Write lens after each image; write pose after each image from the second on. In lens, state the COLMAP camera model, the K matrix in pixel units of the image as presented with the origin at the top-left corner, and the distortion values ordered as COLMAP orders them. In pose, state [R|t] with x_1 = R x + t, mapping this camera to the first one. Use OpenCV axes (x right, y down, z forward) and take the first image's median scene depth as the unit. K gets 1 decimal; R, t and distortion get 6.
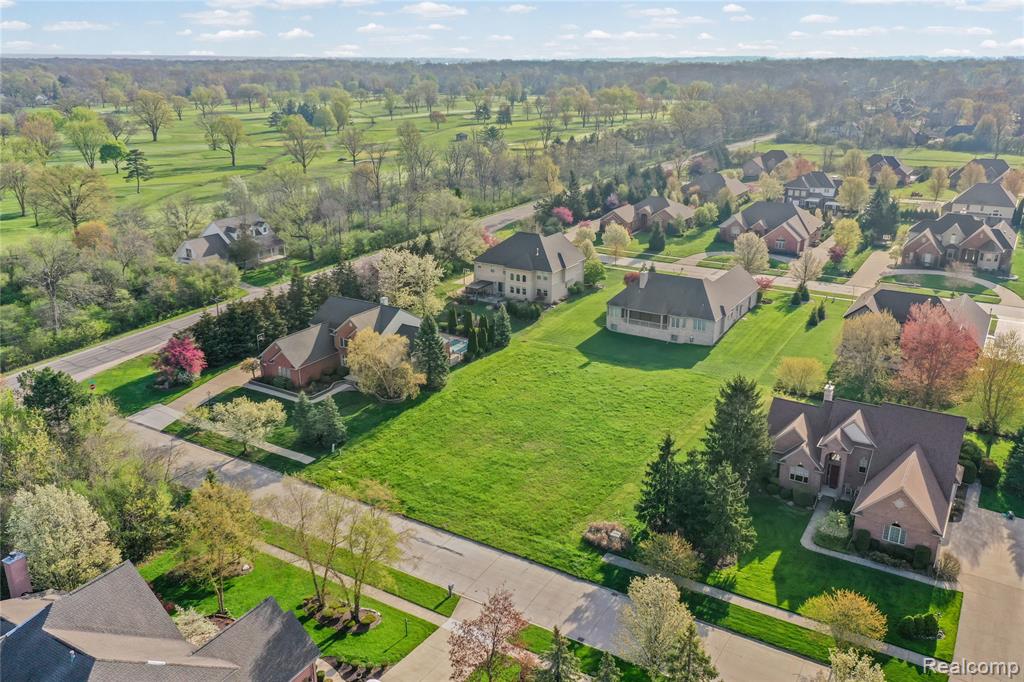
lens RADIAL K [[818.4, 0, 510.5], [0, 818.4, 350.7], [0, 0, 1]] dist [0.025627, 0.003076]
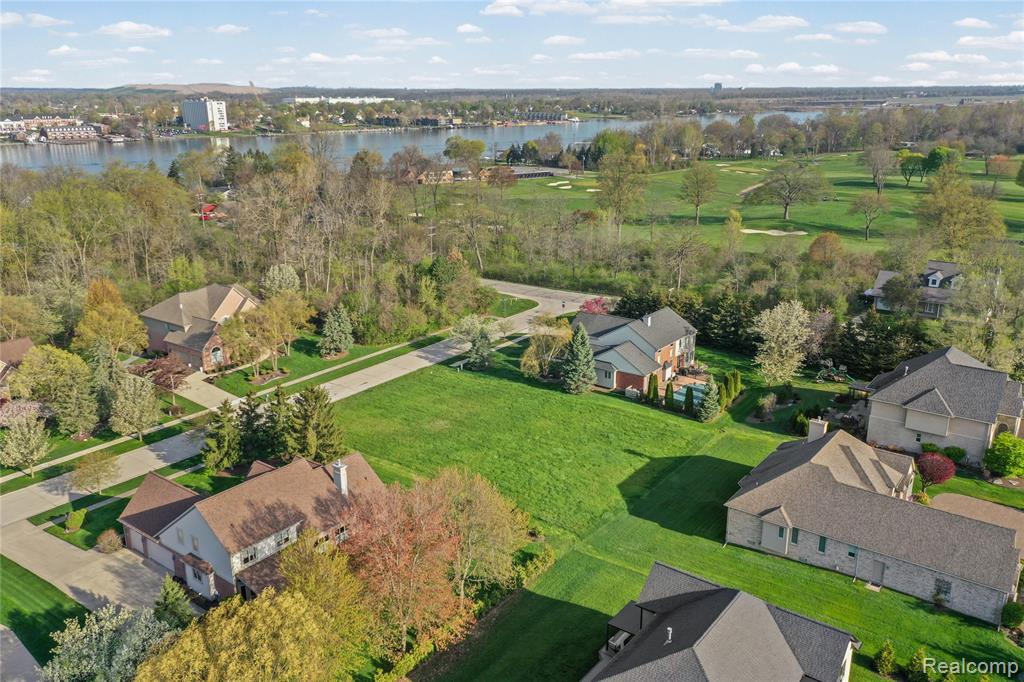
lens RADIAL K [[809.0, 0, 508.4], [0, 809.0, 377.2], [0, 0, 1]] dist [0.024475, -0.001027]
pose [[-0.098290, 0.334496, -0.937258, 0.787829], [-0.331455, 0.877039, 0.347764, -0.272701], [0.938337, 0.344840, 0.024666, 0.770511]]
